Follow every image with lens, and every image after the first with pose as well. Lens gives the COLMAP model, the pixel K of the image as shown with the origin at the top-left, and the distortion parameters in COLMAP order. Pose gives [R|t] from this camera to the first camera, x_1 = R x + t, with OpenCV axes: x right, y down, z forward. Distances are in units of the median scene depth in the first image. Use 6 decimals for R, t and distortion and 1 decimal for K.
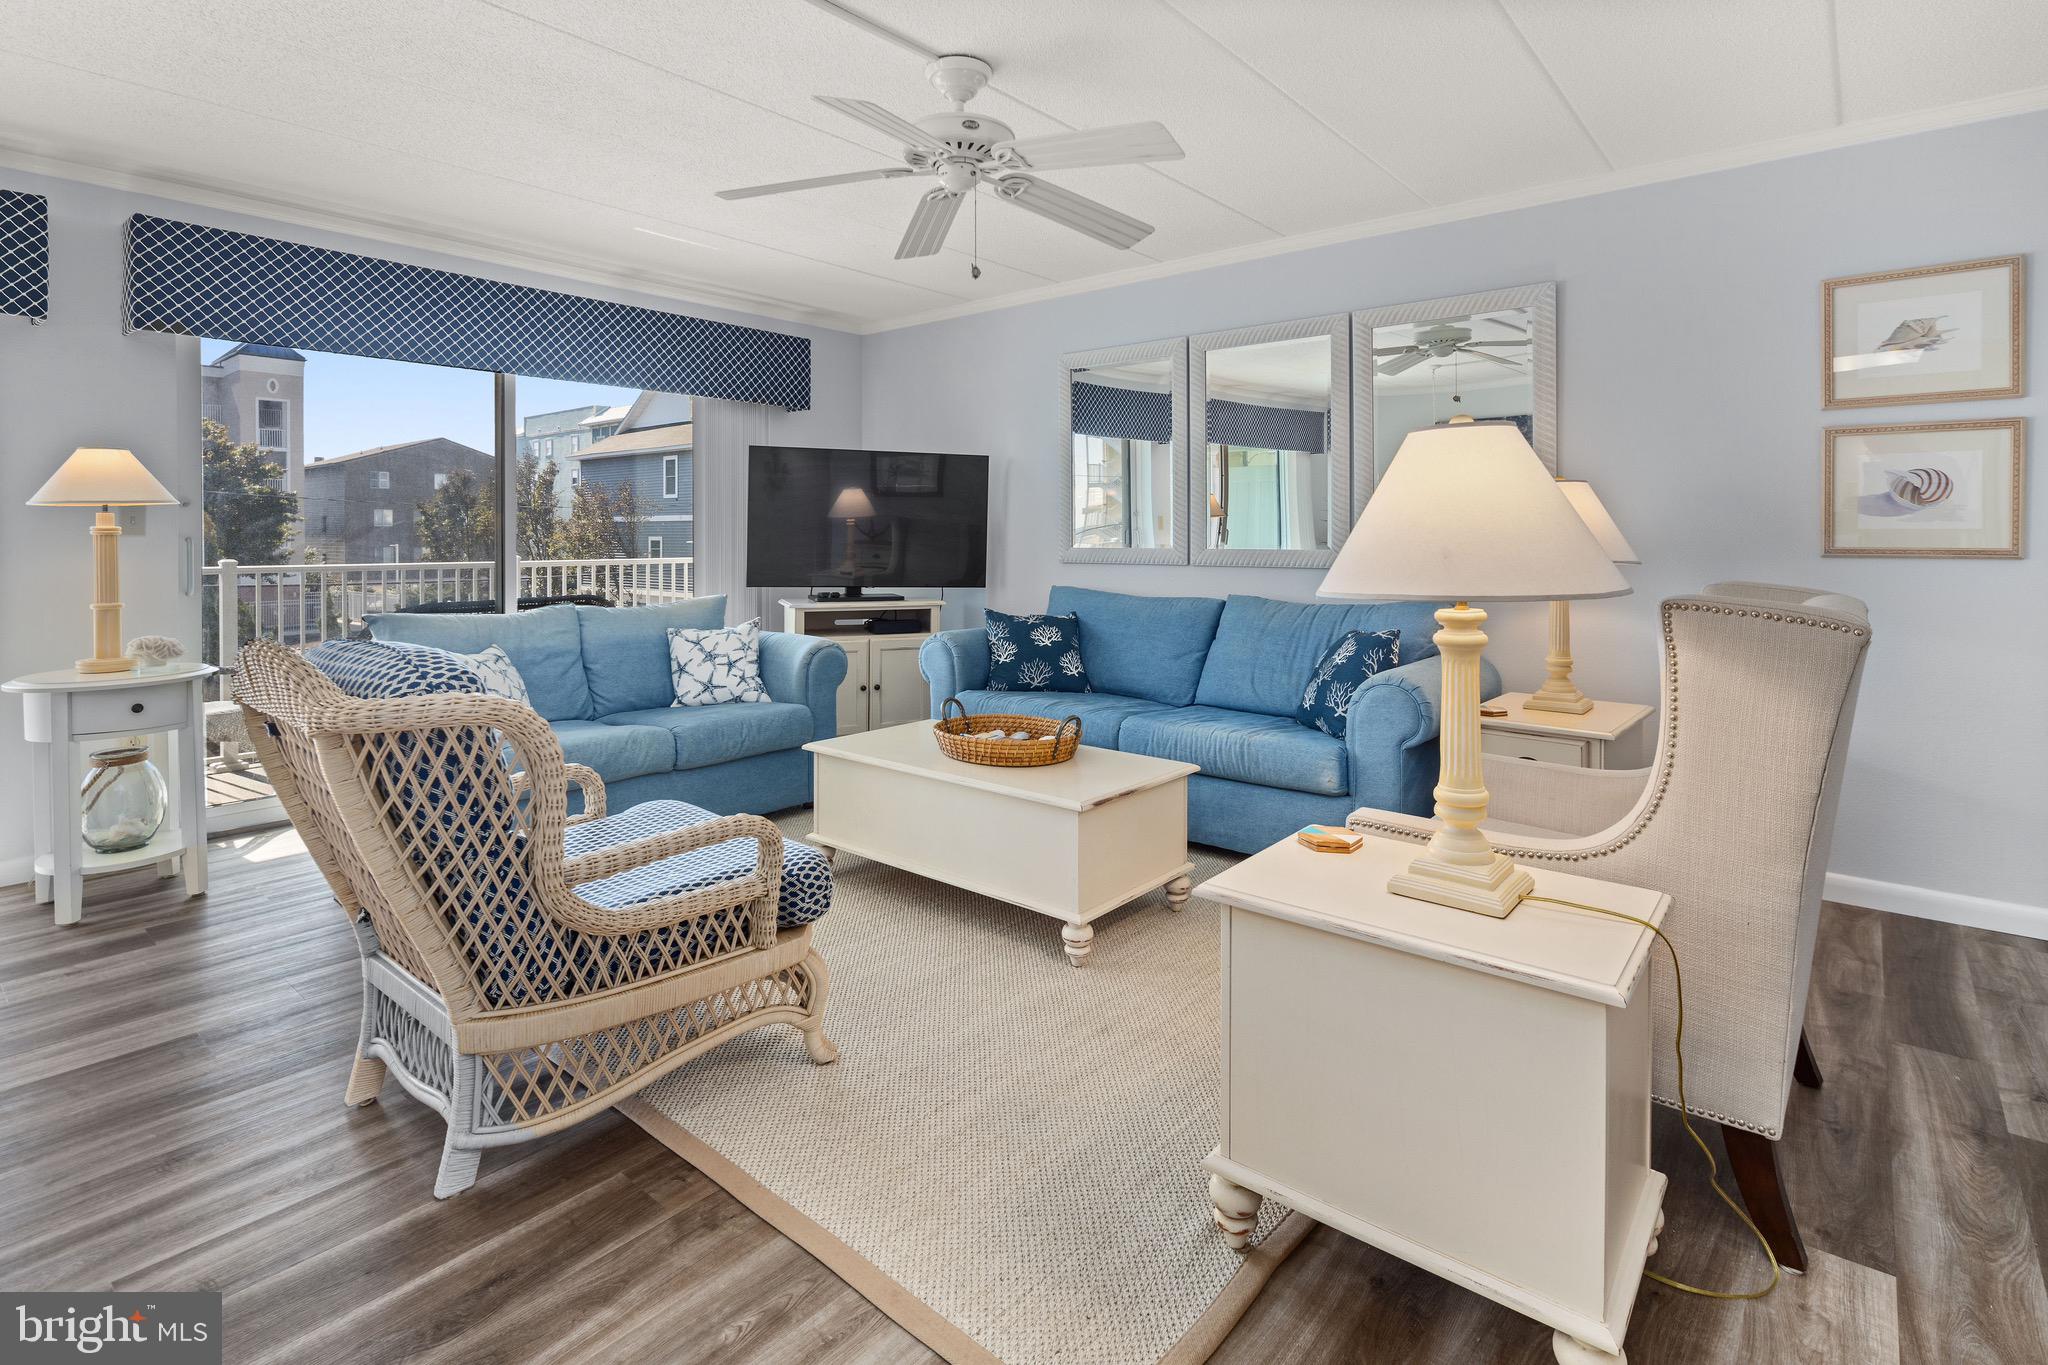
lens RADIAL K [[996.8, 0, 1035.4], [0, 996.8, 542.2], [0, 0, 1]] dist [0.002335, -0.002959]
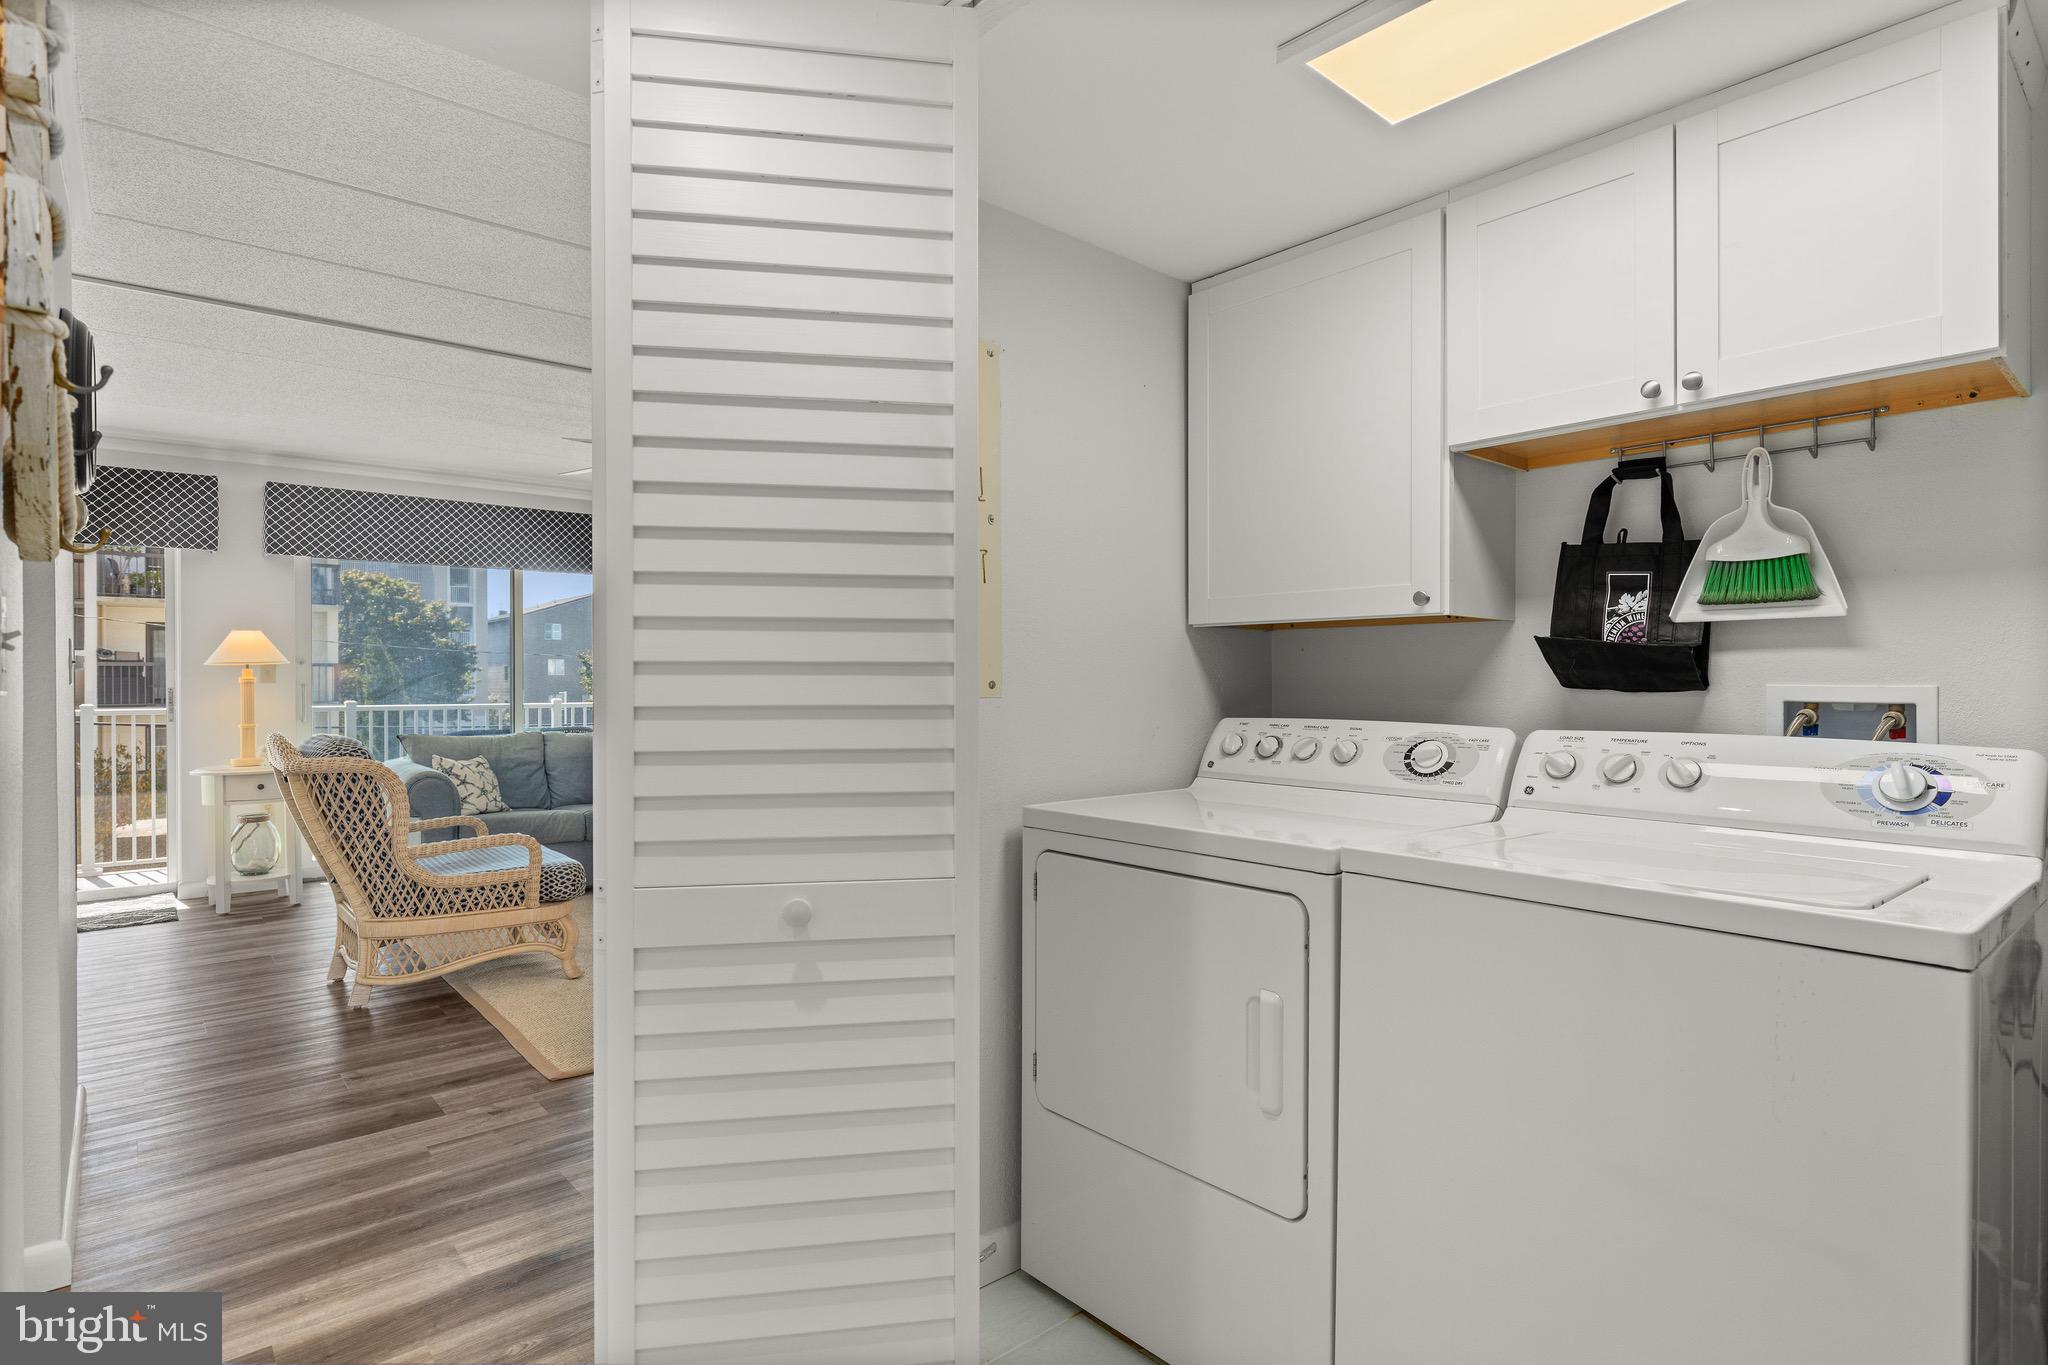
lens RADIAL K [[1038.0, 0, 1018.0], [0, 1038.0, 687.5], [0, 0, 1]] dist [-0.002599, 0.000442]
pose [[0.986257, -0.000744, -0.165214, 0.630051], [0.000320, 0.999997, -0.002592, 0.005756], [0.165216, 0.002503, 0.986254, -0.496974]]
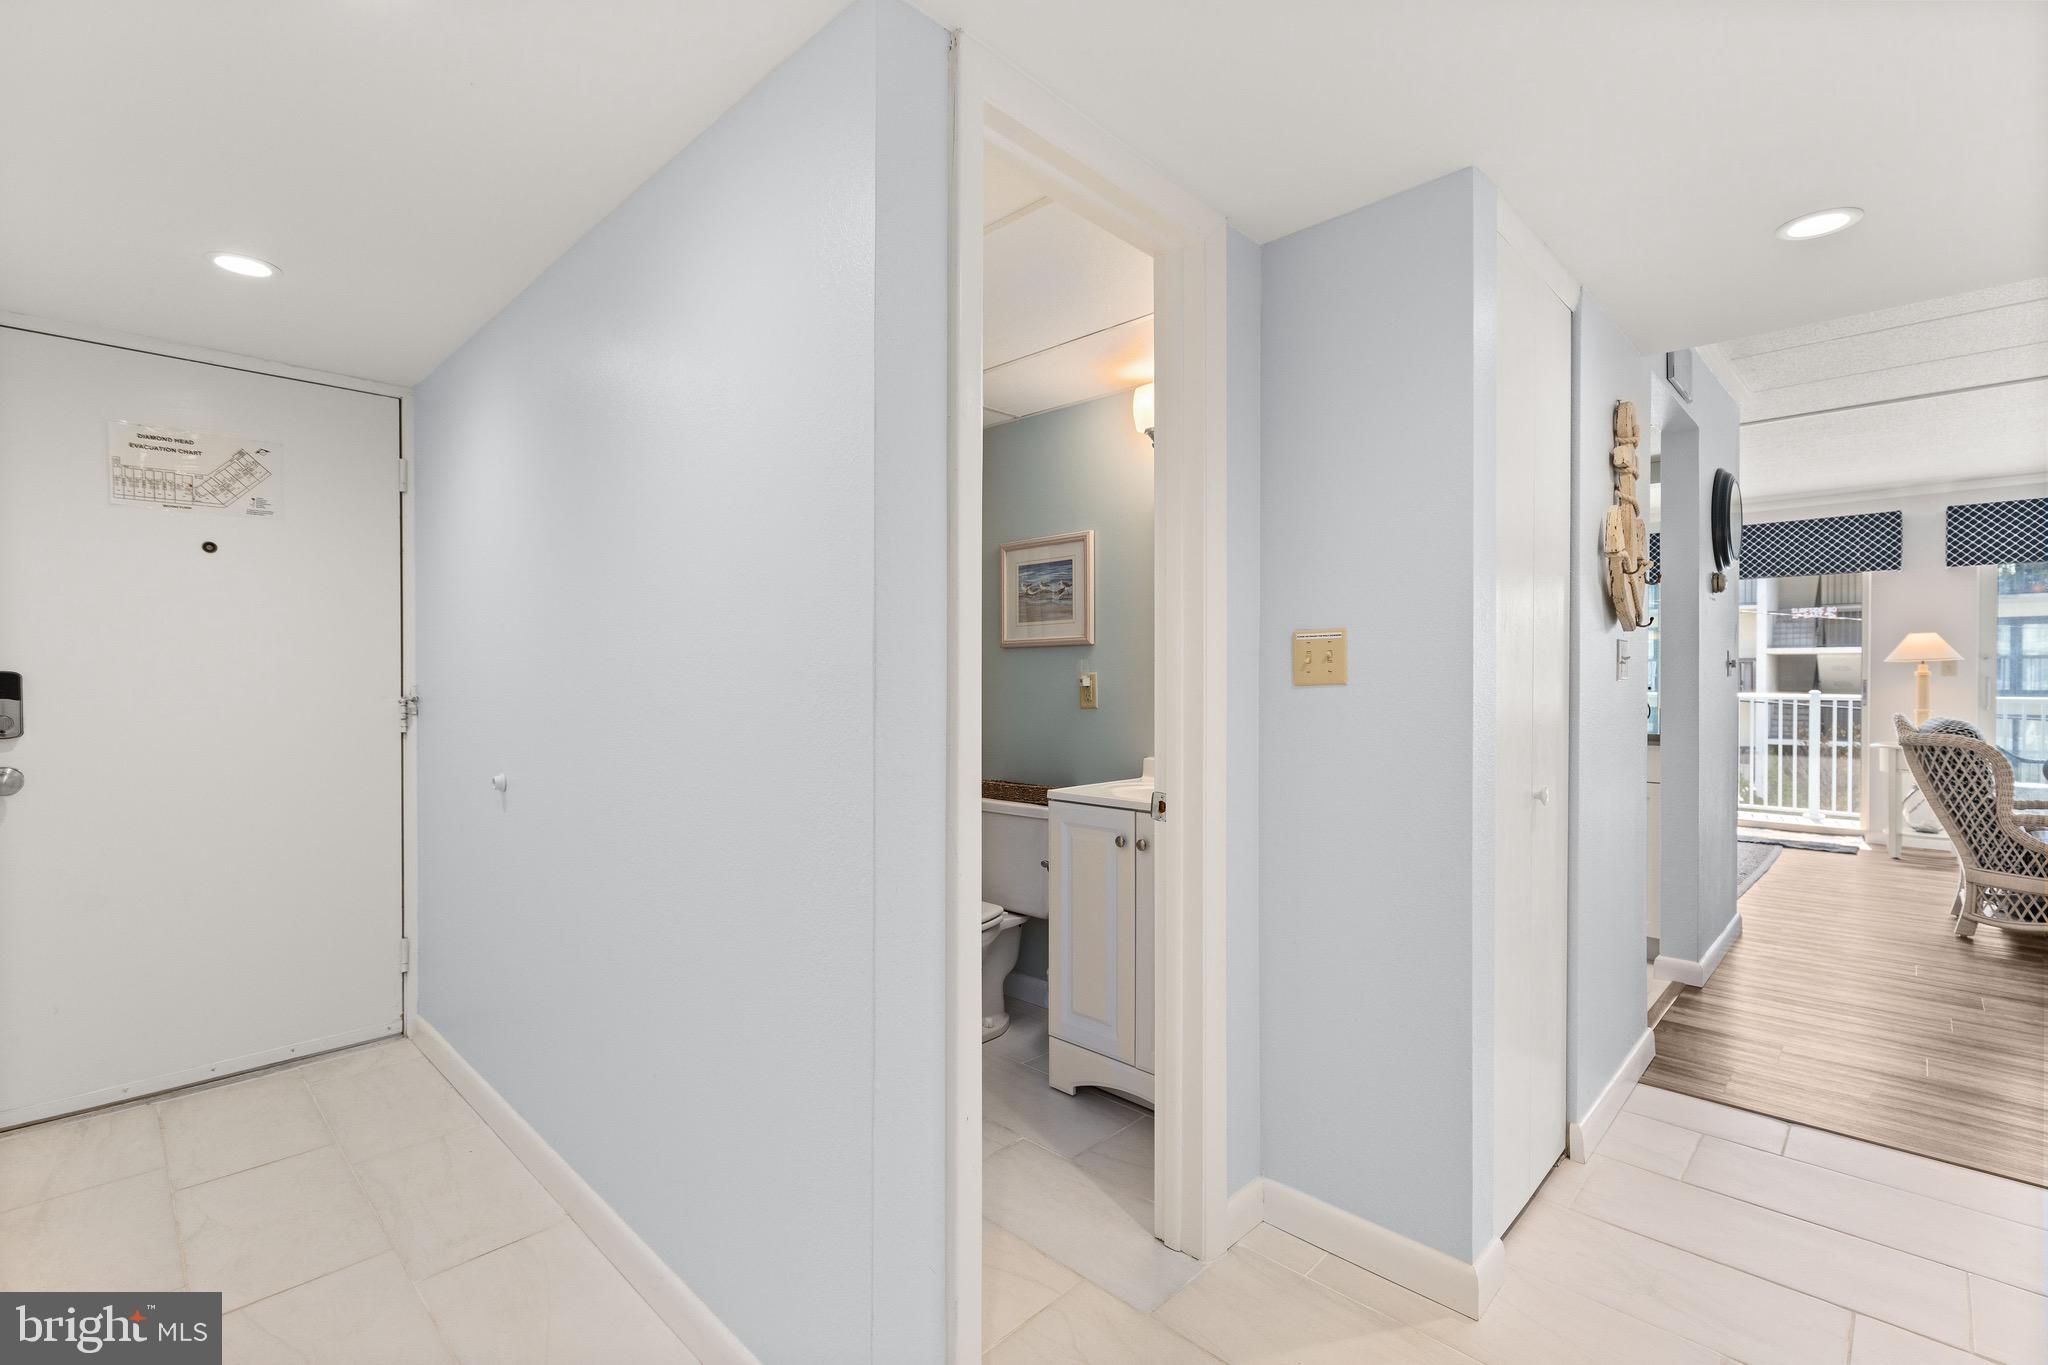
lens RADIAL K [[917.7, 0, 1018.2], [0, 917.7, 673.4], [0, 0, 1]] dist [0.001682, -0.000240]
pose [[-0.086539, -0.000415, -0.996248, 1.123745], [-0.009921, 0.999951, 0.000445, 0.005872], [0.996199, 0.009922, -0.086538, -0.689545]]
